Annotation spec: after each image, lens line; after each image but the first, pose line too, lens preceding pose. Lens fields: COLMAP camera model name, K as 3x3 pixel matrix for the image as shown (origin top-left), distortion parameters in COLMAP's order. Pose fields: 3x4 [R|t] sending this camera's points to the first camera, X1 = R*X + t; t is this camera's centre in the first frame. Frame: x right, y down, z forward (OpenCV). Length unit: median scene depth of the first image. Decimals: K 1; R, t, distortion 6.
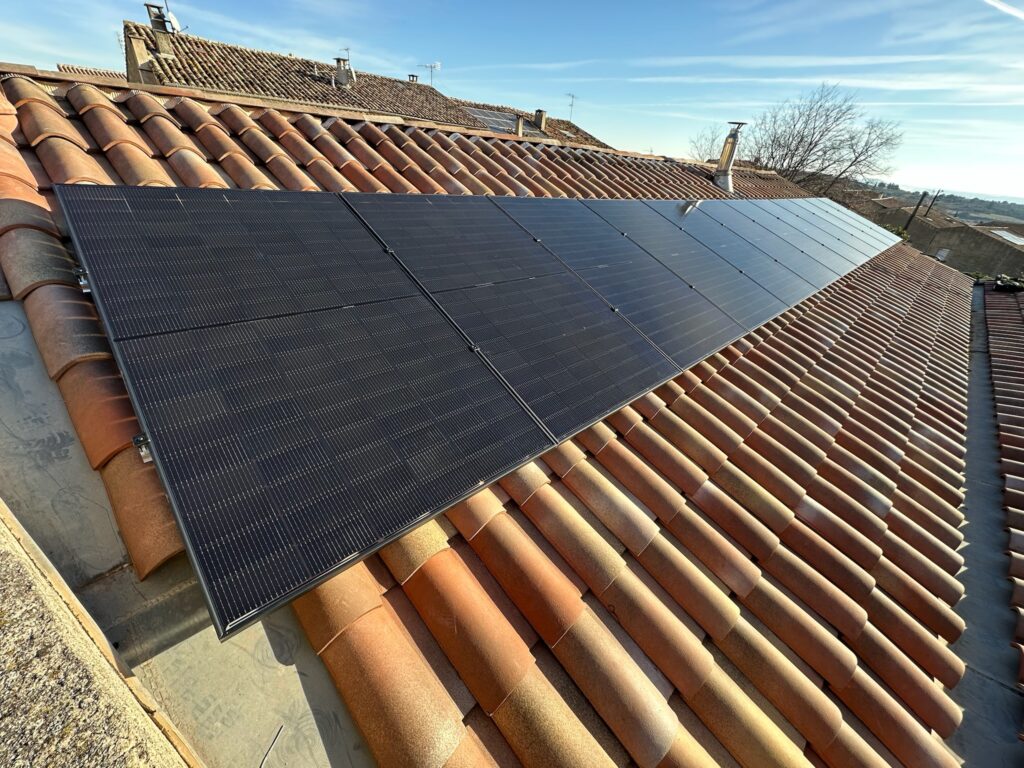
lens RADIAL K [[405.9, 0, 510.6], [0, 405.9, 382.3], [0, 0, 1]] dist [-0.002264, -0.000015]
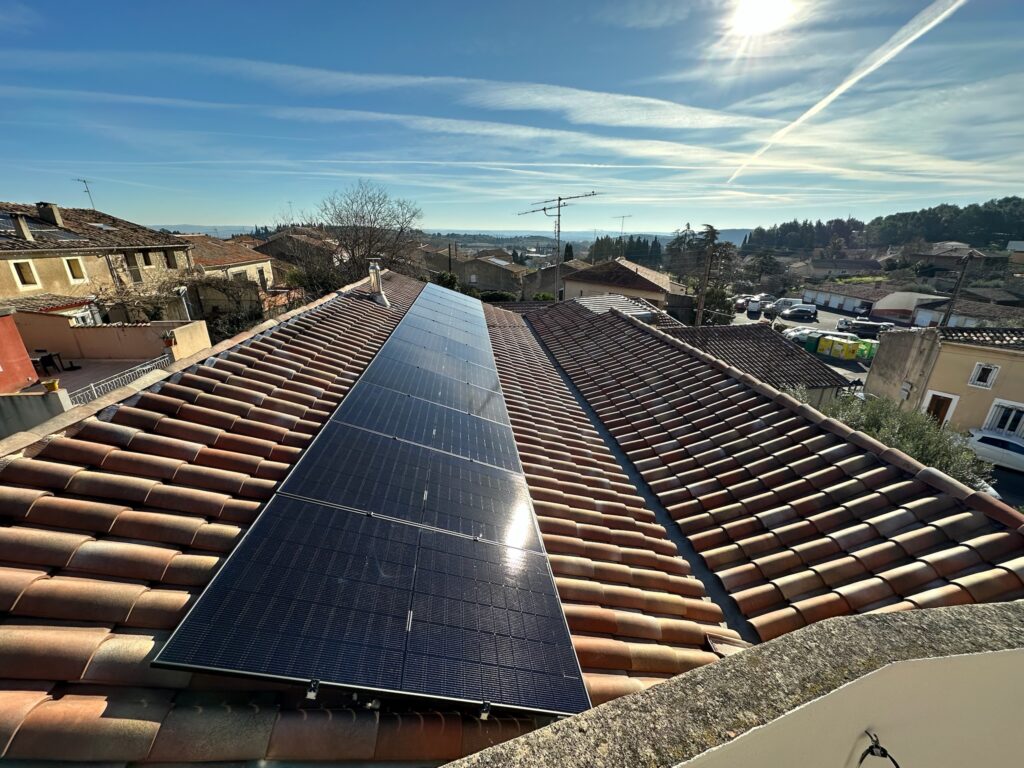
lens RADIAL K [[405.9, 0, 510.6], [0, 405.9, 382.3], [0, 0, 1]] dist [-0.002264, -0.000015]
pose [[0.606666, -0.349233, 0.714138, -0.446850], [0.434116, 0.898101, 0.070411, -0.331603], [-0.665958, 0.267303, 0.696455, -0.181406]]
